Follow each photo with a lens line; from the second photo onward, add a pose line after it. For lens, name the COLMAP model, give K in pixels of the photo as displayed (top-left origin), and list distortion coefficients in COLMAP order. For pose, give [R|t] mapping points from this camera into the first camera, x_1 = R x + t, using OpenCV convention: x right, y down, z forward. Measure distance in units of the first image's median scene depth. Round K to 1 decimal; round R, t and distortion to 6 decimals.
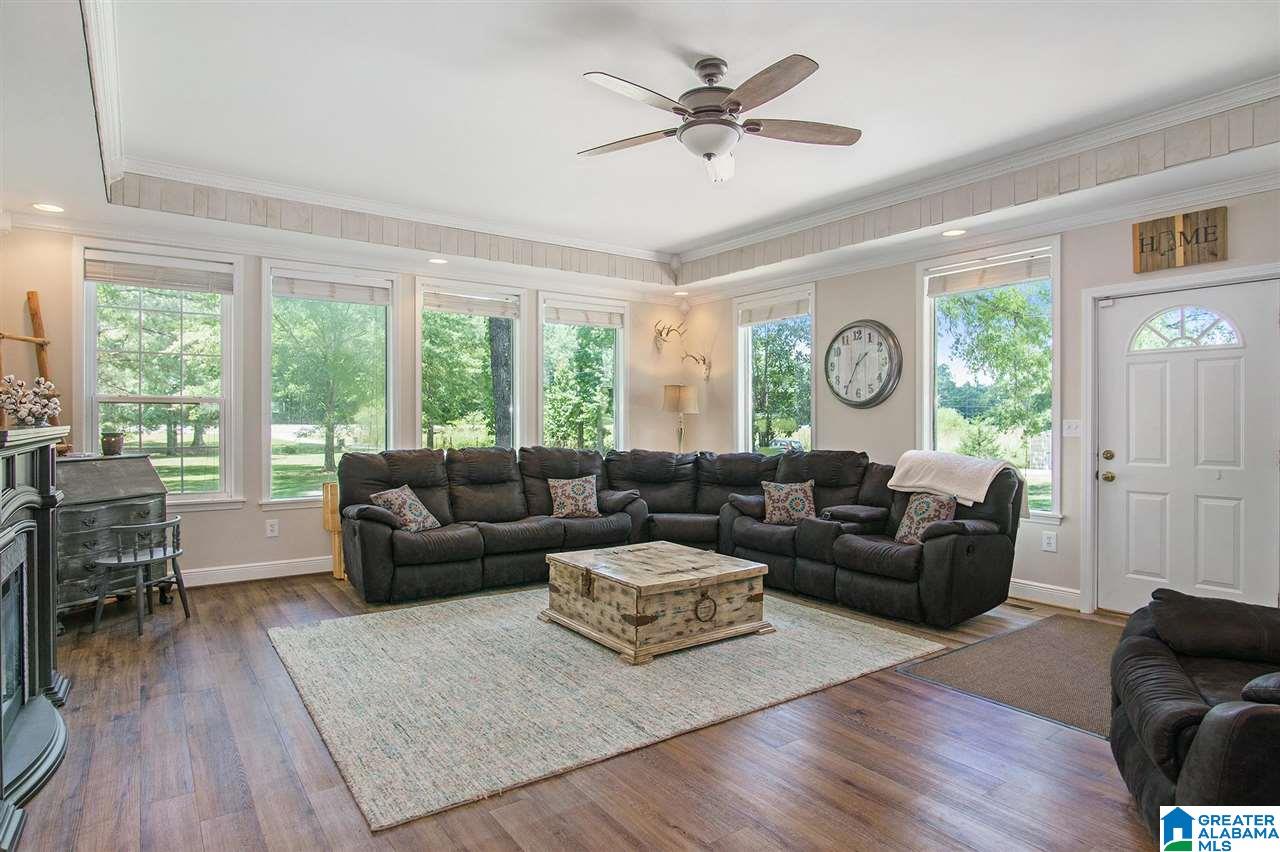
lens RADIAL K [[702.8, 0, 654.6], [0, 702.8, 419.5], [0, 0, 1]] dist [-0.023956, -0.000026]
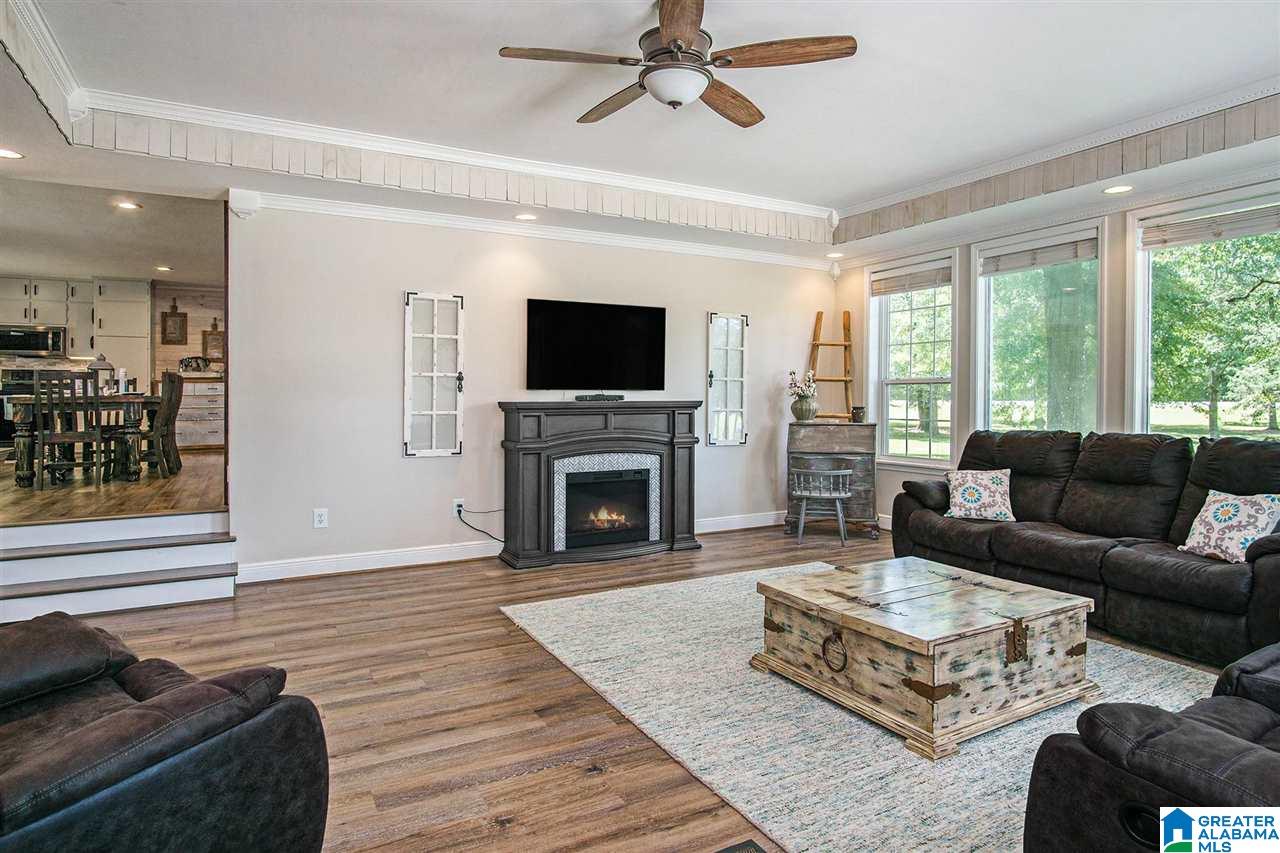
lens RADIAL K [[725.3, 0, 640.0], [0, 725.3, 426.5], [0, 0, 1]] dist [-0.061941, 0.000024]
pose [[-0.132440, 0.033504, -0.990625, 0.784343], [-0.000436, 0.999426, 0.033860, 0.011618], [0.991191, 0.004916, -0.132349, 0.859353]]
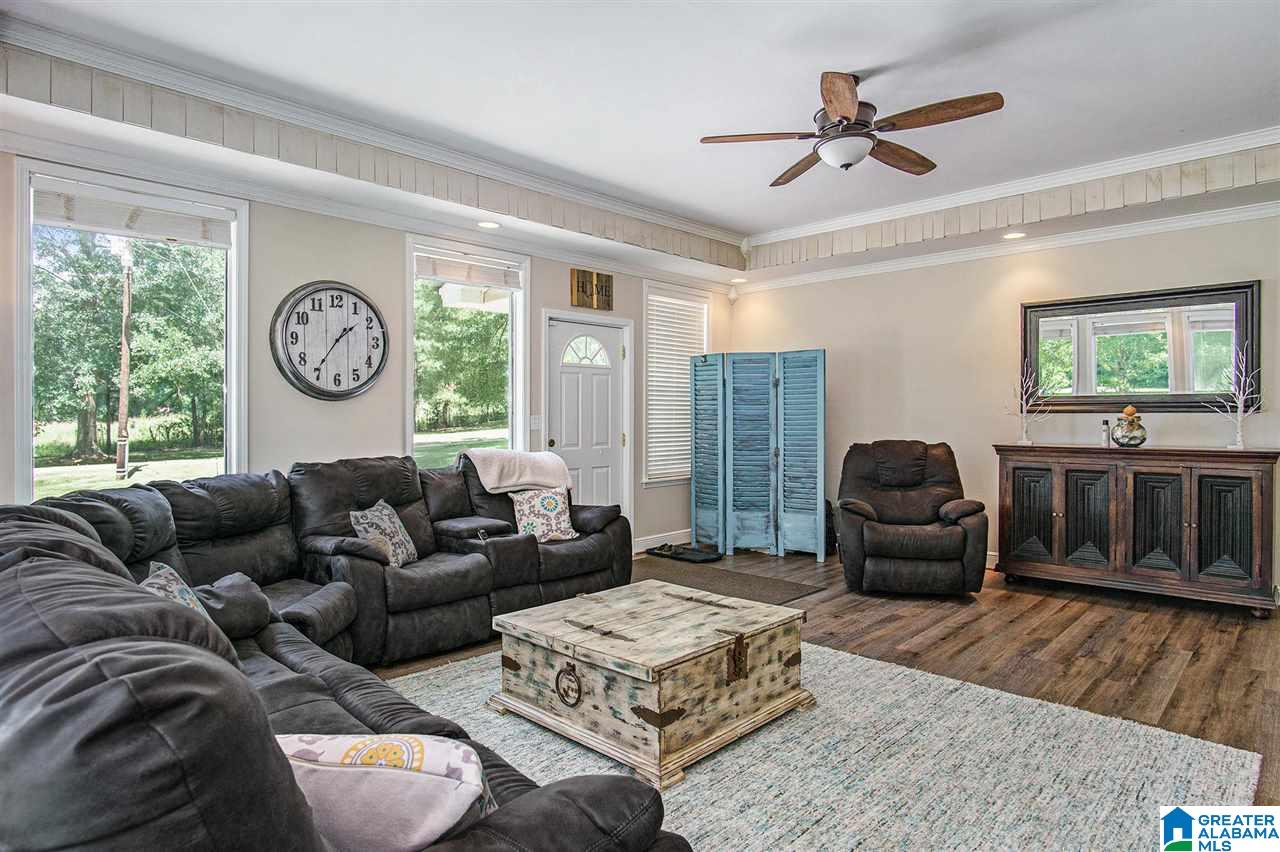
lens RADIAL K [[716.2, 0, 642.3], [0, 716.2, 420.2], [0, 0, 1]] dist [-0.025856, 0.000586]
pose [[-0.169352, -0.007304, 0.985529, -0.737872], [0.000800, 0.999971, 0.007549, -0.000133], [-0.985555, 0.002067, -0.169341, 1.180852]]
